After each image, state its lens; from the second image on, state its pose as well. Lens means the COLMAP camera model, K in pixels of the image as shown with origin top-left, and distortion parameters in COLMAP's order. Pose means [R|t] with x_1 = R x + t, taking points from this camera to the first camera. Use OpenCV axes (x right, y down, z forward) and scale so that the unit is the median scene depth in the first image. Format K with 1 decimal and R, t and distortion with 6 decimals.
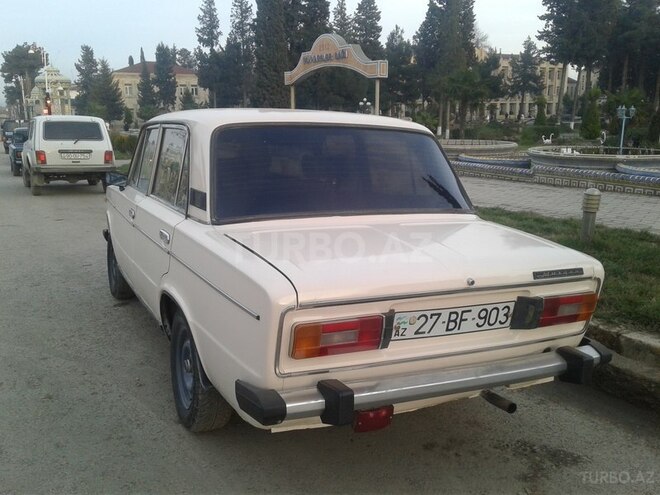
lens RADIAL K [[623.3, 0, 331.1], [0, 623.3, 225.4], [0, 0, 1]] dist [0.085402, -0.187590]
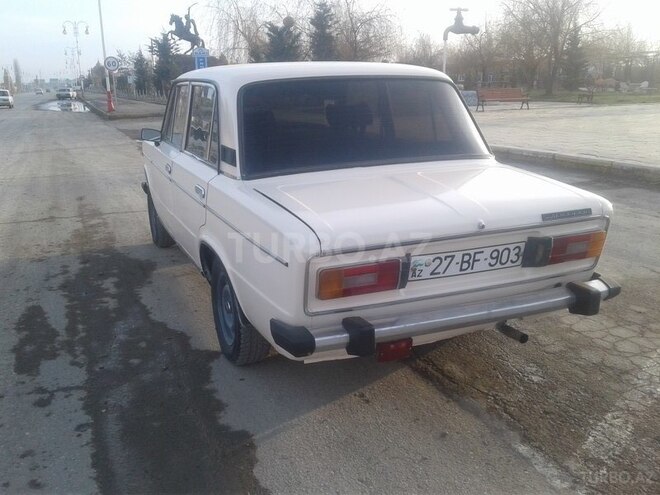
lens RADIAL K [[616.8, 0, 328.7], [0, 616.8, 243.7], [0, 0, 1]] dist [0.086202, -0.182006]
pose [[0.997838, -0.029655, -0.058653, 0.019674], [0.036606, 0.991948, 0.121237, -0.016824], [0.054585, -0.123121, 0.990889, -0.070766]]
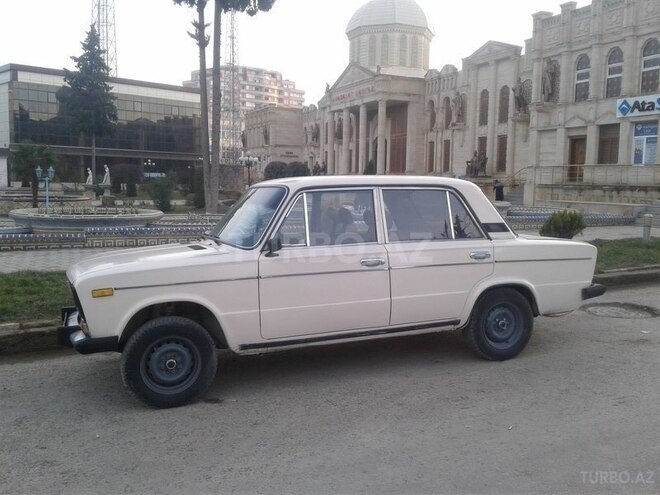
lens RADIAL K [[609.8, 0, 330.0], [0, 609.8, 247.5], [0, 0, 1]] dist [0.096960, -0.197262]
pose [[0.086332, -0.105597, 0.990654, -2.305842], [0.164432, 0.982240, 0.090371, -0.256363], [-0.982603, 0.155093, 0.102163, 1.519349]]
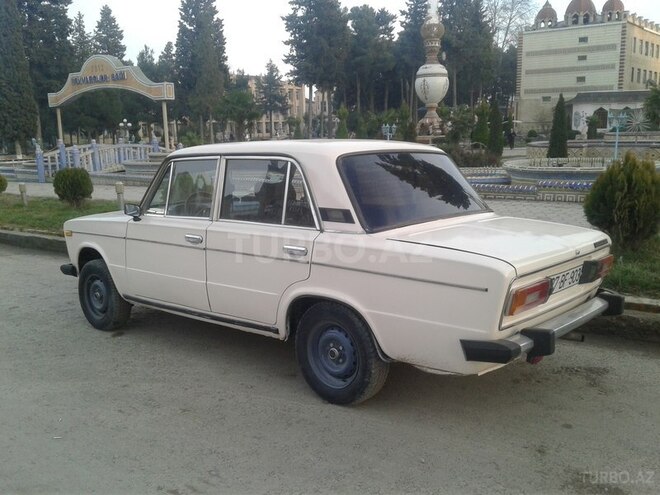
lens RADIAL K [[623.3, 0, 331.1], [0, 623.3, 225.4], [0, 0, 1]] dist [0.085402, -0.187590]
pose [[0.919298, -0.083313, 0.384642, -0.815485], [0.094627, 0.995457, -0.010546, -0.011911], [-0.382016, 0.046092, 0.923006, -0.145312]]
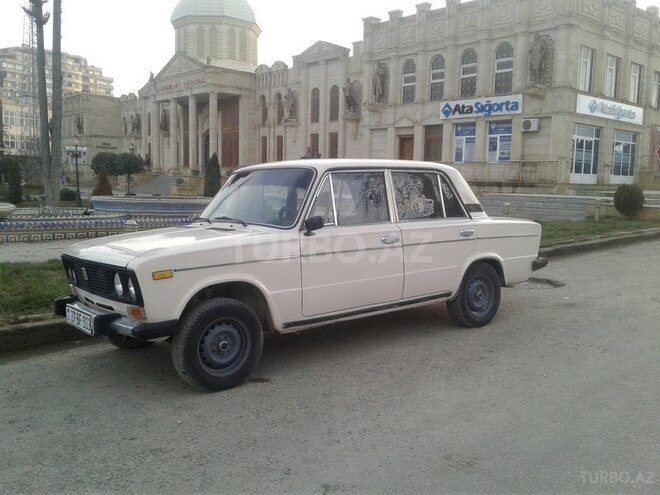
lens RADIAL K [[616.8, 0, 328.7], [0, 616.8, 243.7], [0, 0, 1]] dist [0.086202, -0.182006]
pose [[-0.212769, -0.102961, 0.971663, -2.363795], [0.155054, 0.978274, 0.137615, -0.316334], [-0.964721, 0.179940, -0.192182, 2.152642]]
